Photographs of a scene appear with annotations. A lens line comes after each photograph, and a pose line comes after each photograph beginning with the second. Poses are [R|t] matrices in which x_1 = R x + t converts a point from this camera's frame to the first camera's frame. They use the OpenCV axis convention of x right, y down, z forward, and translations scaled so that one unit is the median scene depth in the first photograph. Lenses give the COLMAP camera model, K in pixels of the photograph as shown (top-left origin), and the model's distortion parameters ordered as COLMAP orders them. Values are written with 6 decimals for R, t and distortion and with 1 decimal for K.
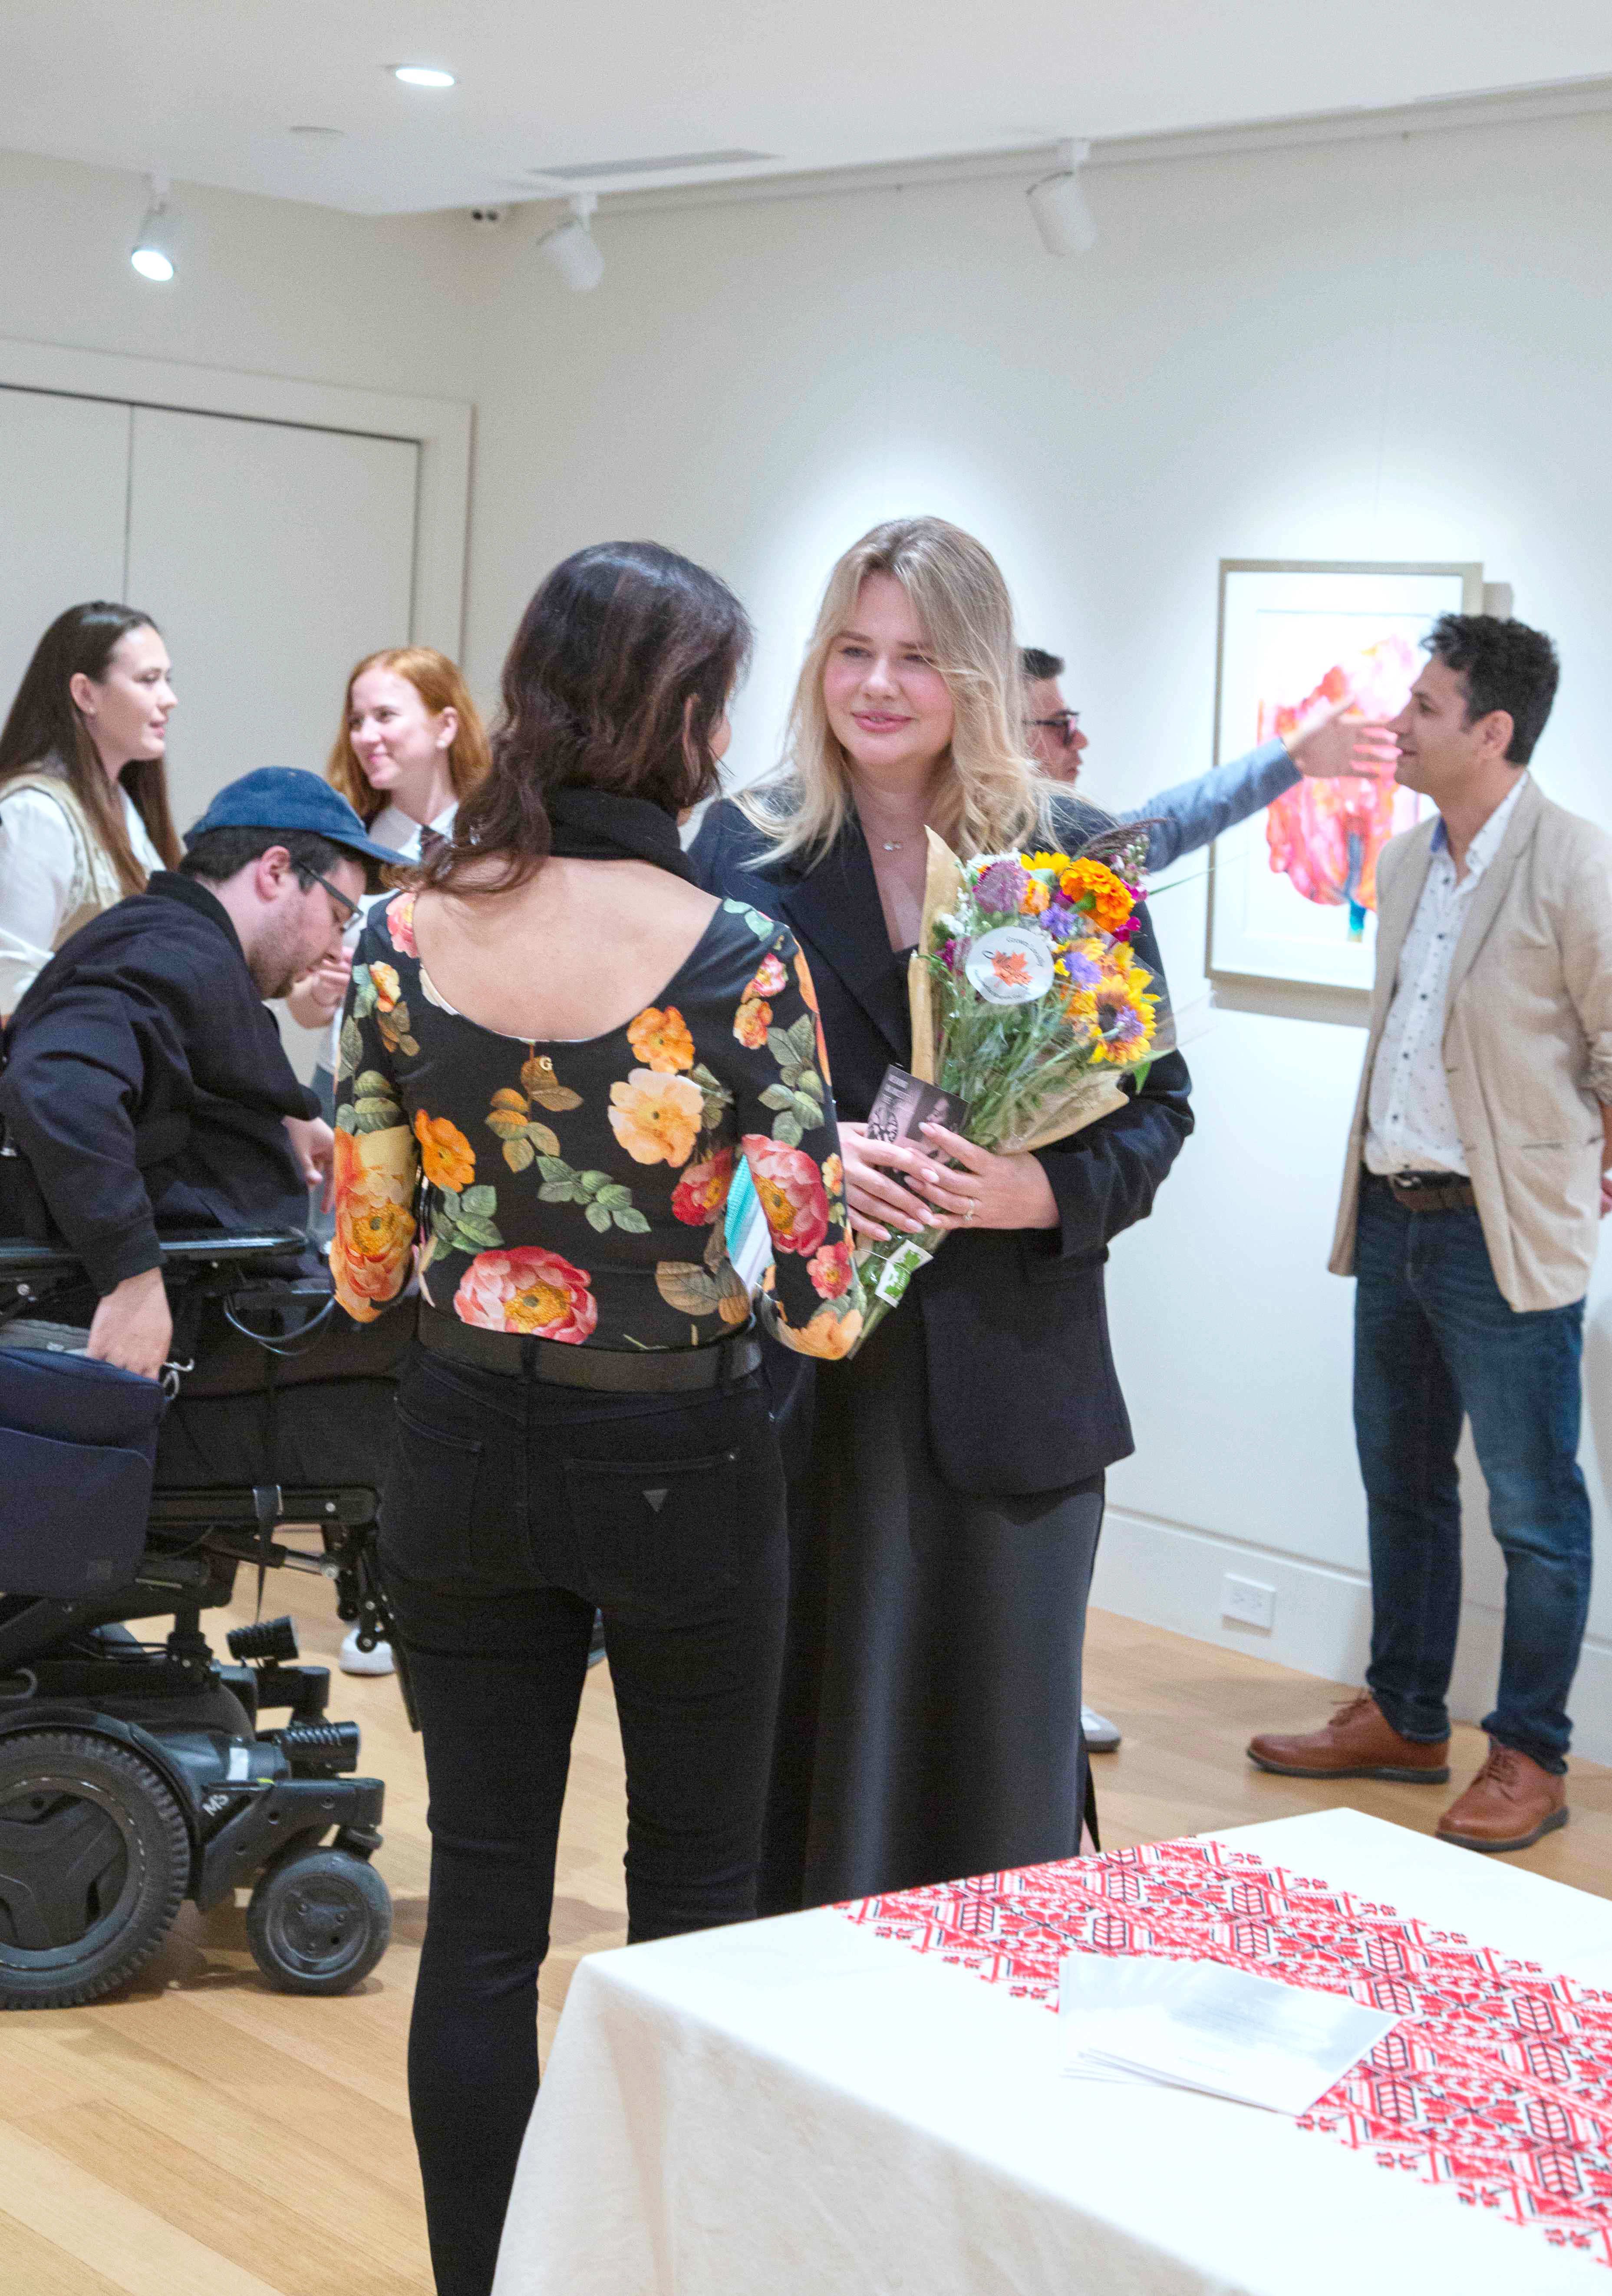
lens RADIAL K [[3955.6, 0, 806.0], [0, 3955.6, 1148.0], [0, 0, 1]] dist [0.199677, 0.059265]
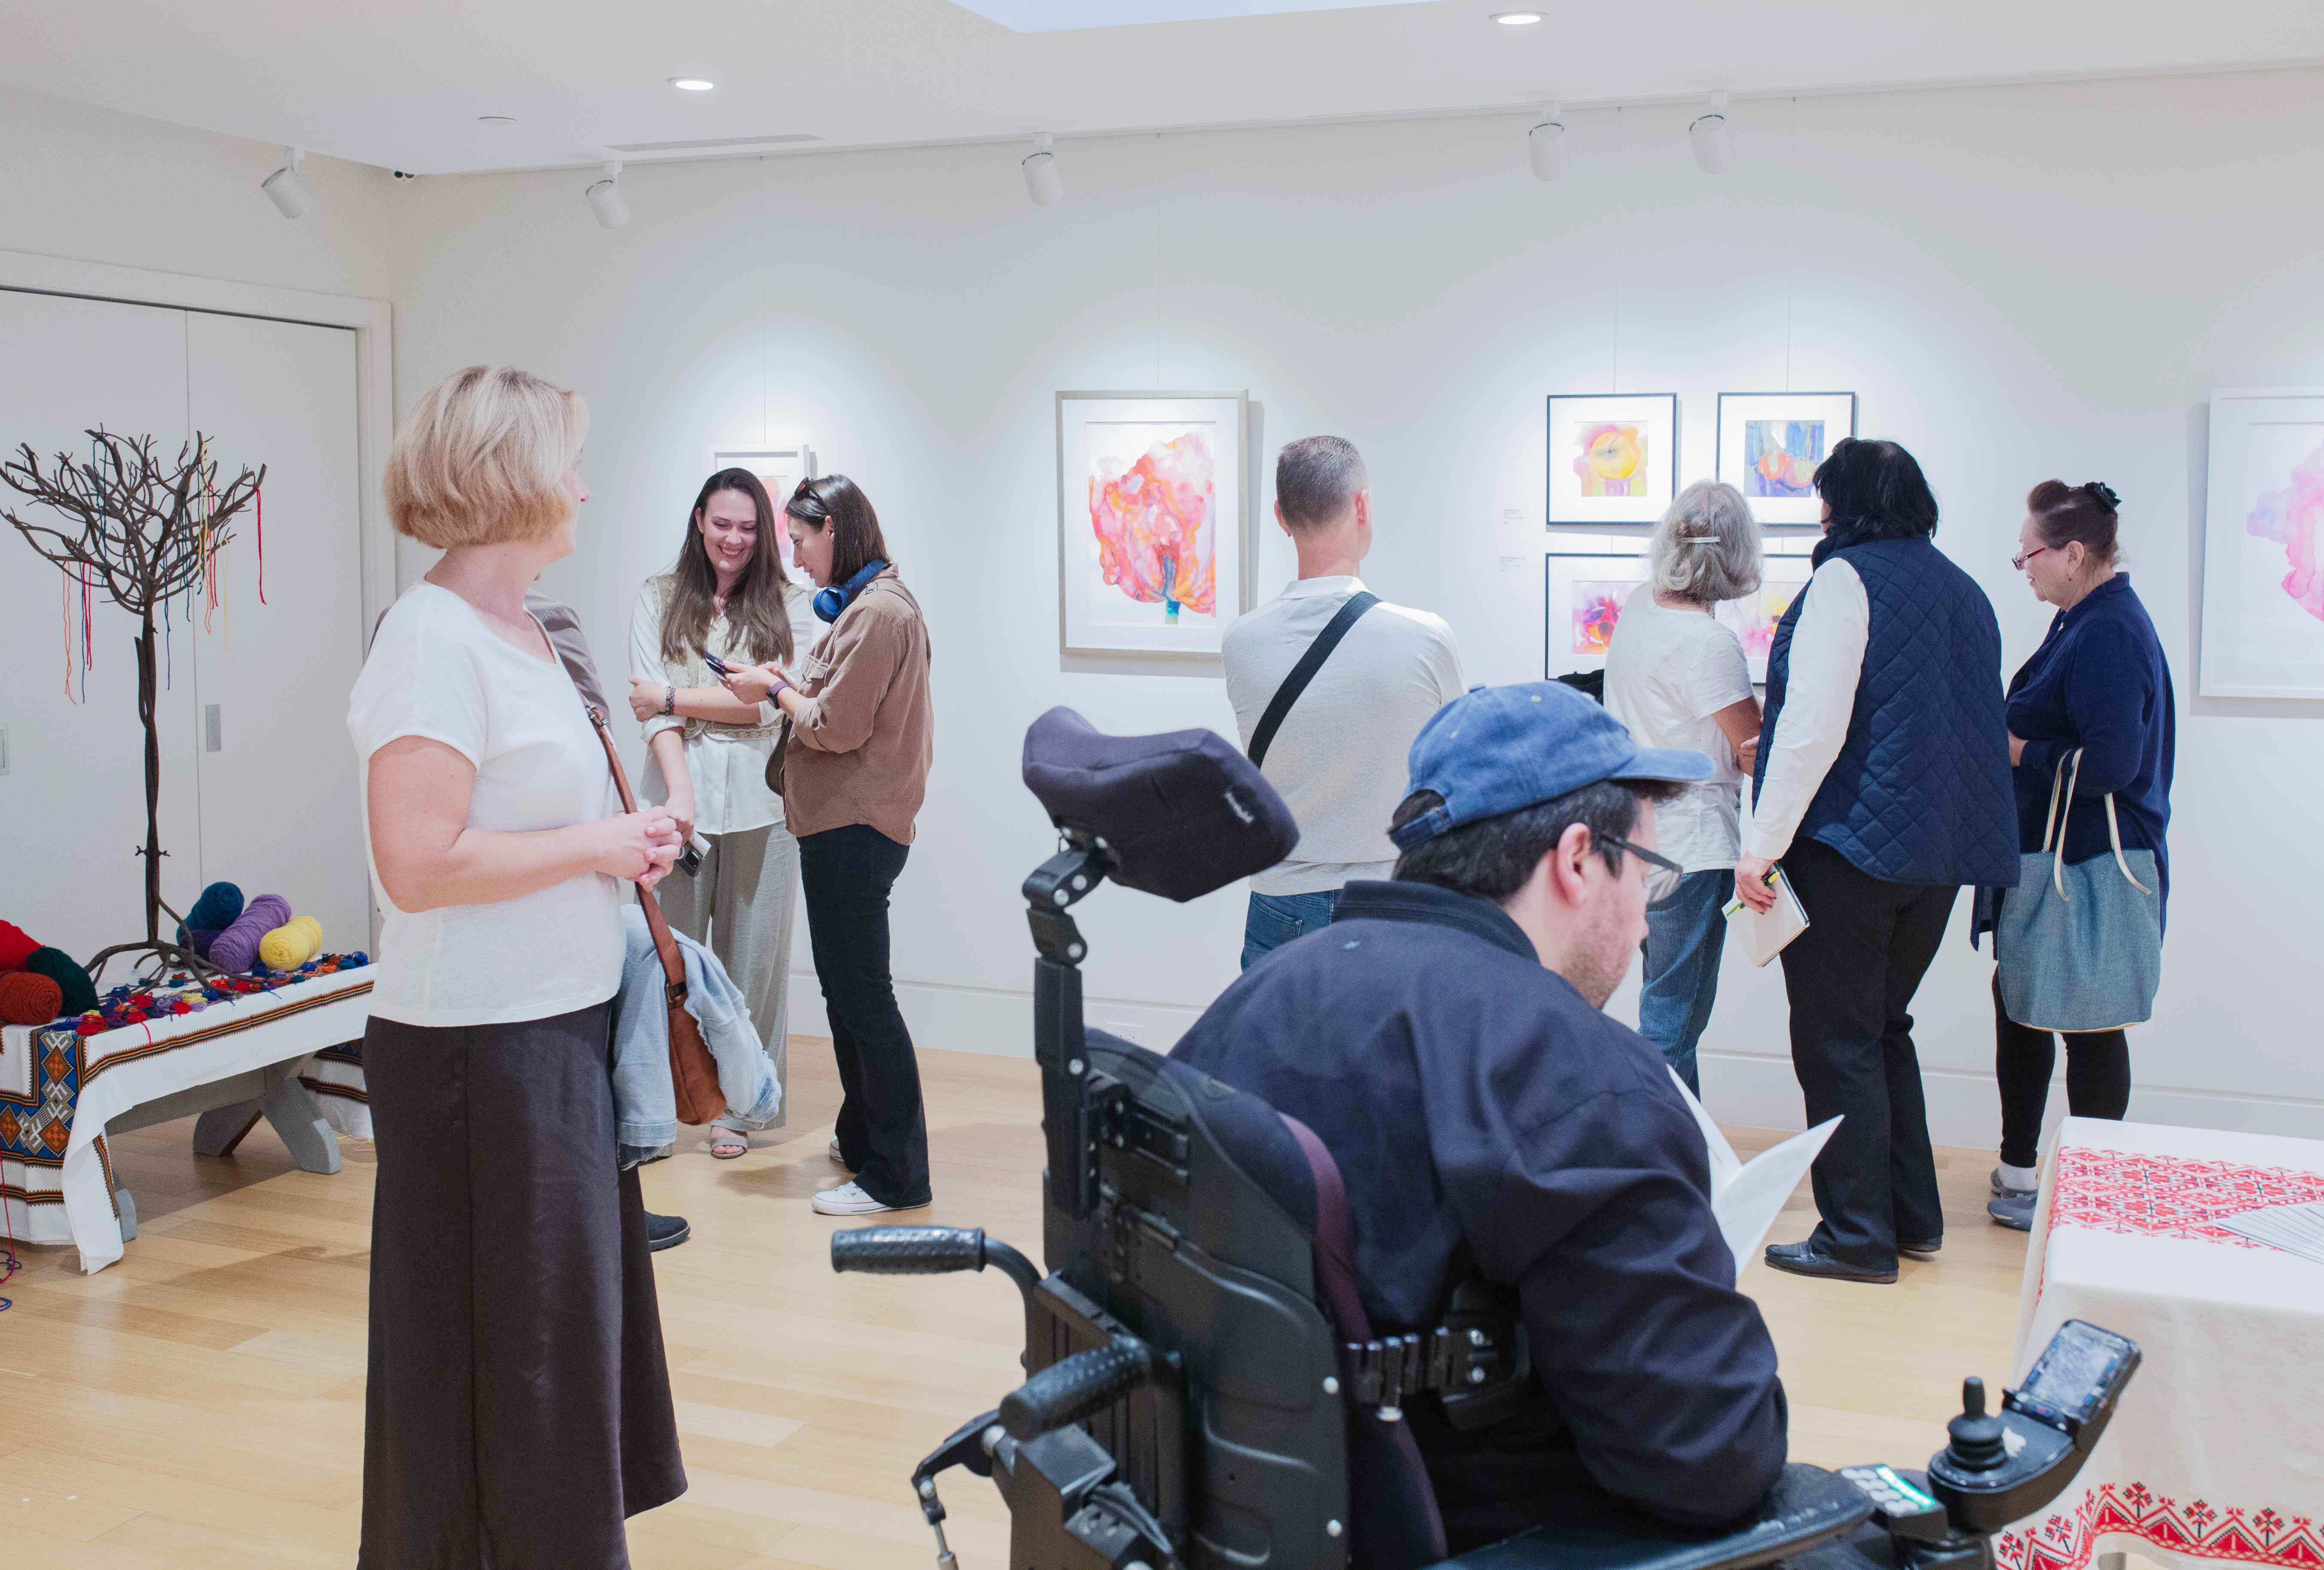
lens RADIAL K [[2399.6, 0, 1164.6], [0, 2399.6, 716.9], [0, 0, 1]] dist [-0.024852, 0.006634]
pose [[0.876870, -0.097795, 0.470674, -0.327125], [0.099903, 0.994784, 0.020572, -0.034180], [-0.470231, 0.028983, 0.882067, 0.139167]]
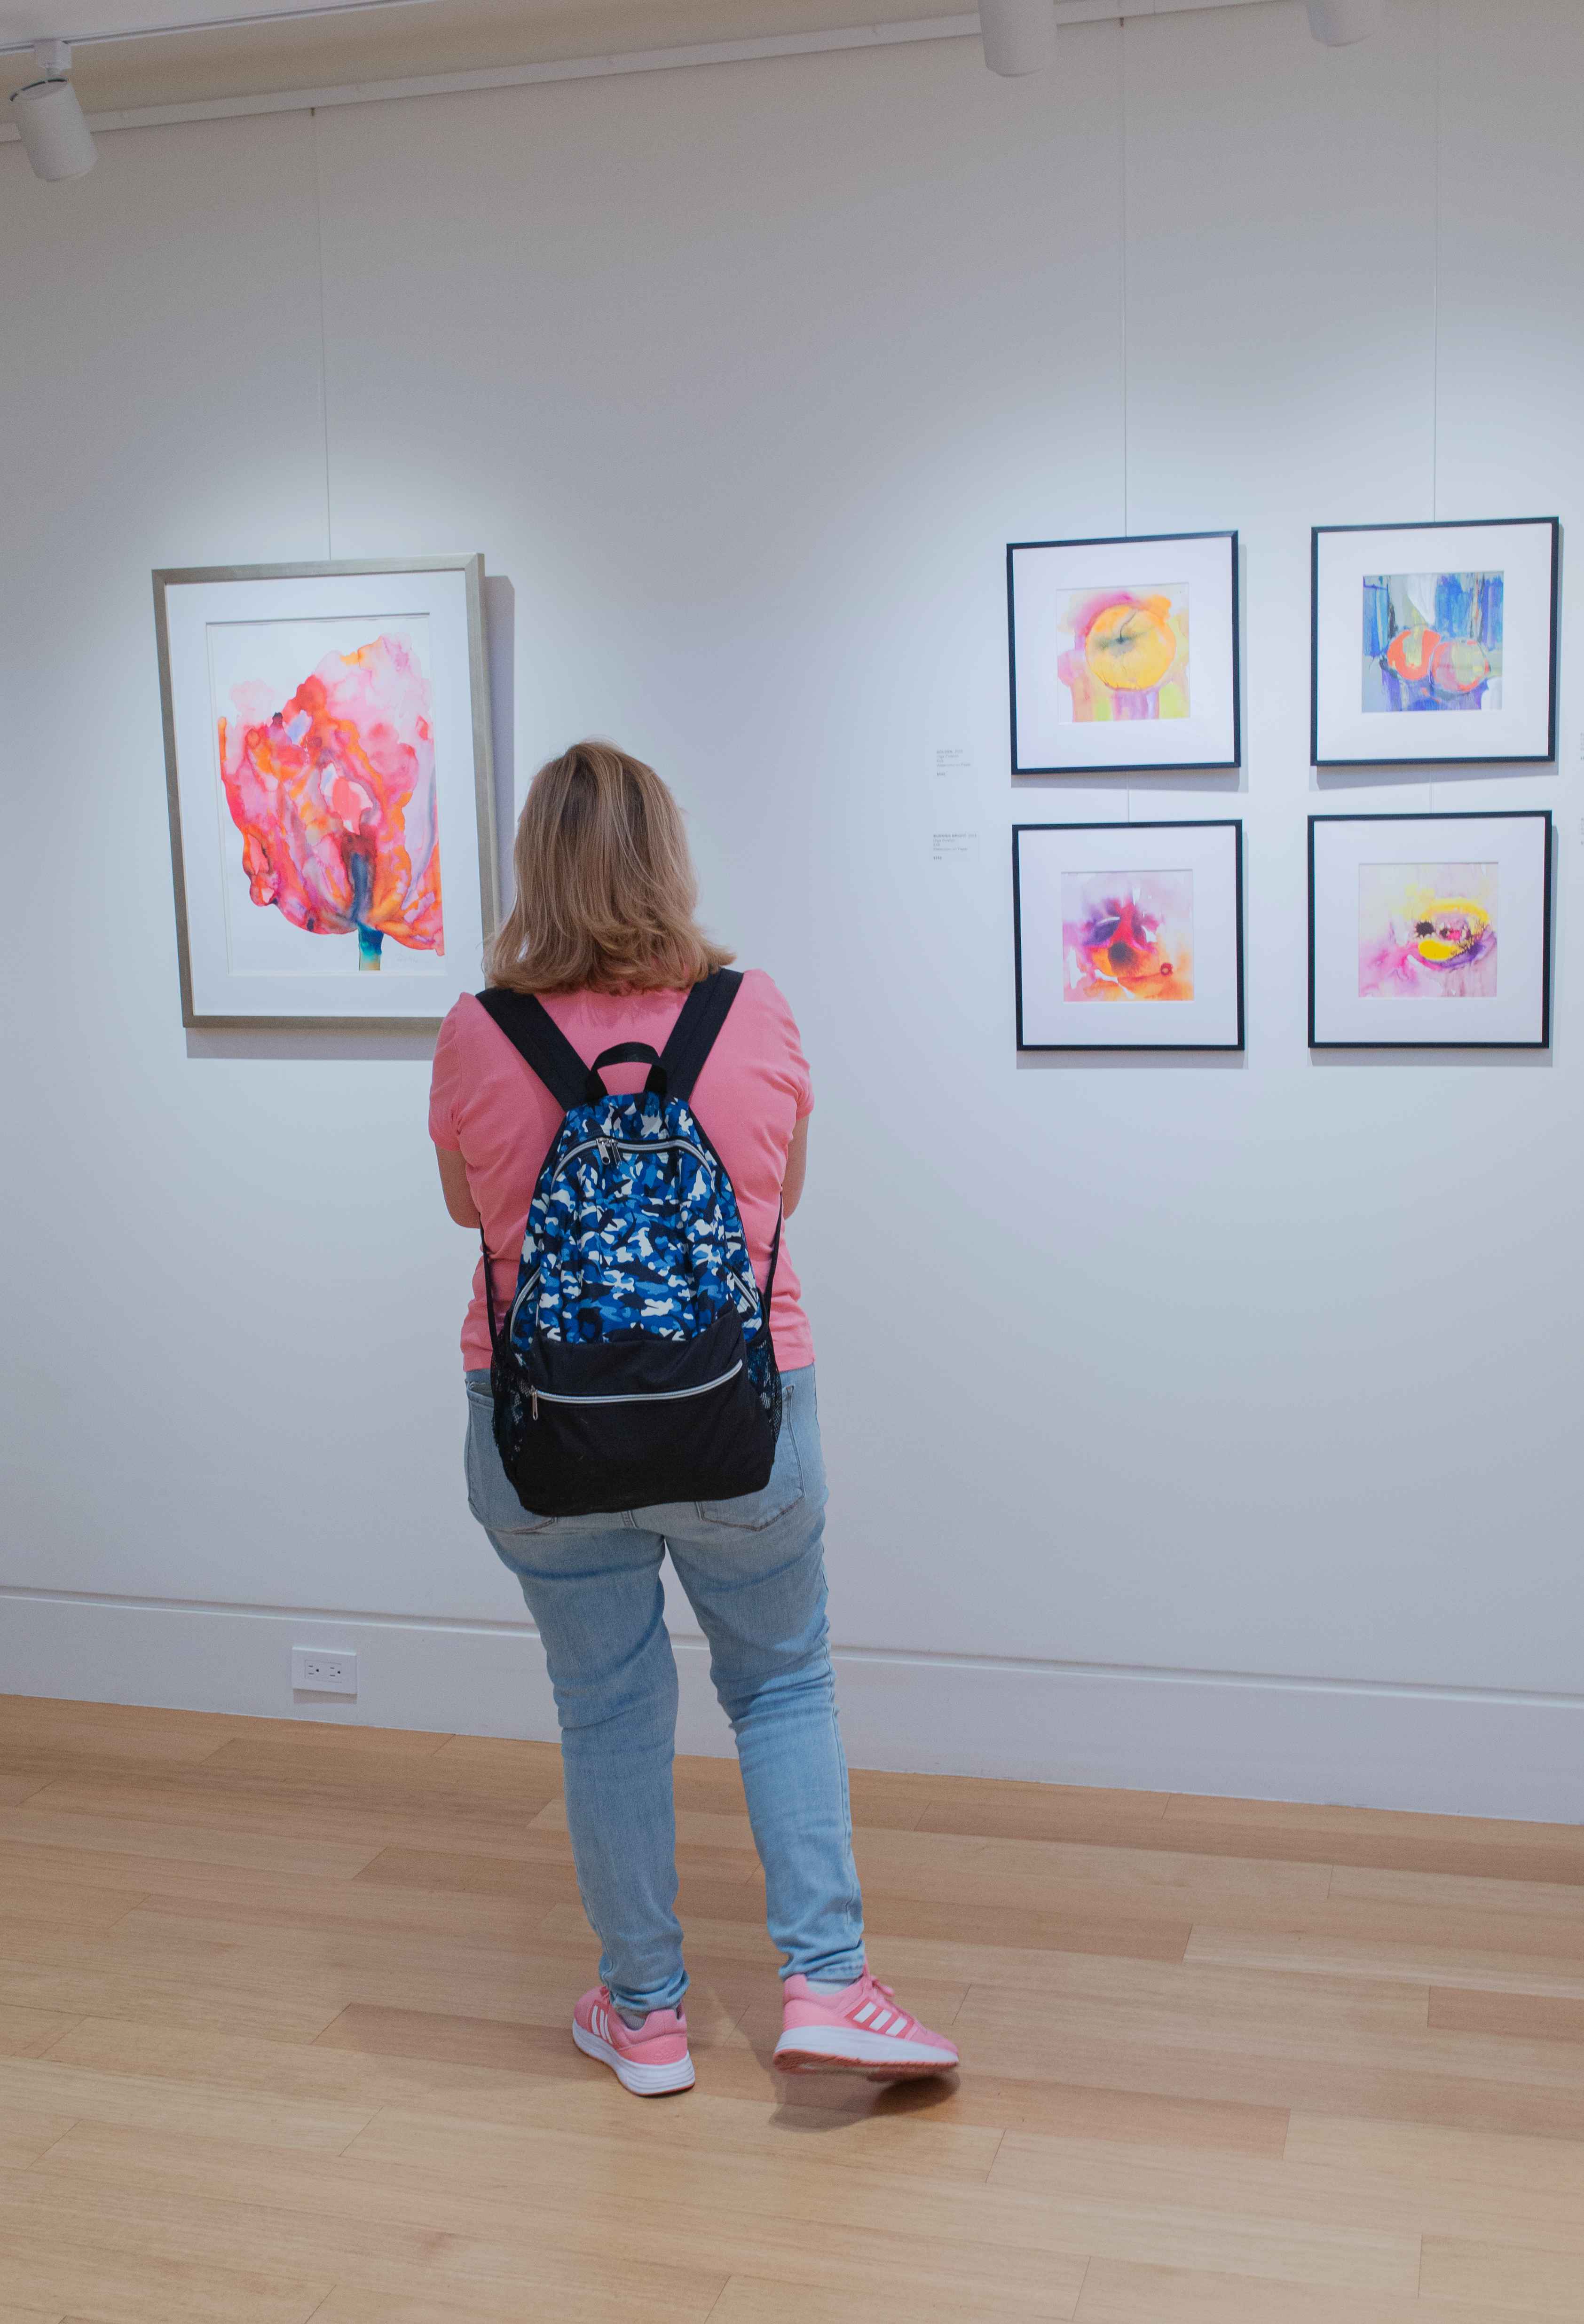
lens RADIAL K [[2536.1, 0, 730.8], [0, 2536.1, 1166.7], [0, 0, 1]] dist [-0.047569, 0.023254]
pose [[0.832052, -0.146425, 0.535022, -0.117644], [0.130522, 0.989130, 0.067720, -0.034913], [-0.539123, 0.013486, 0.842119, 0.448565]]
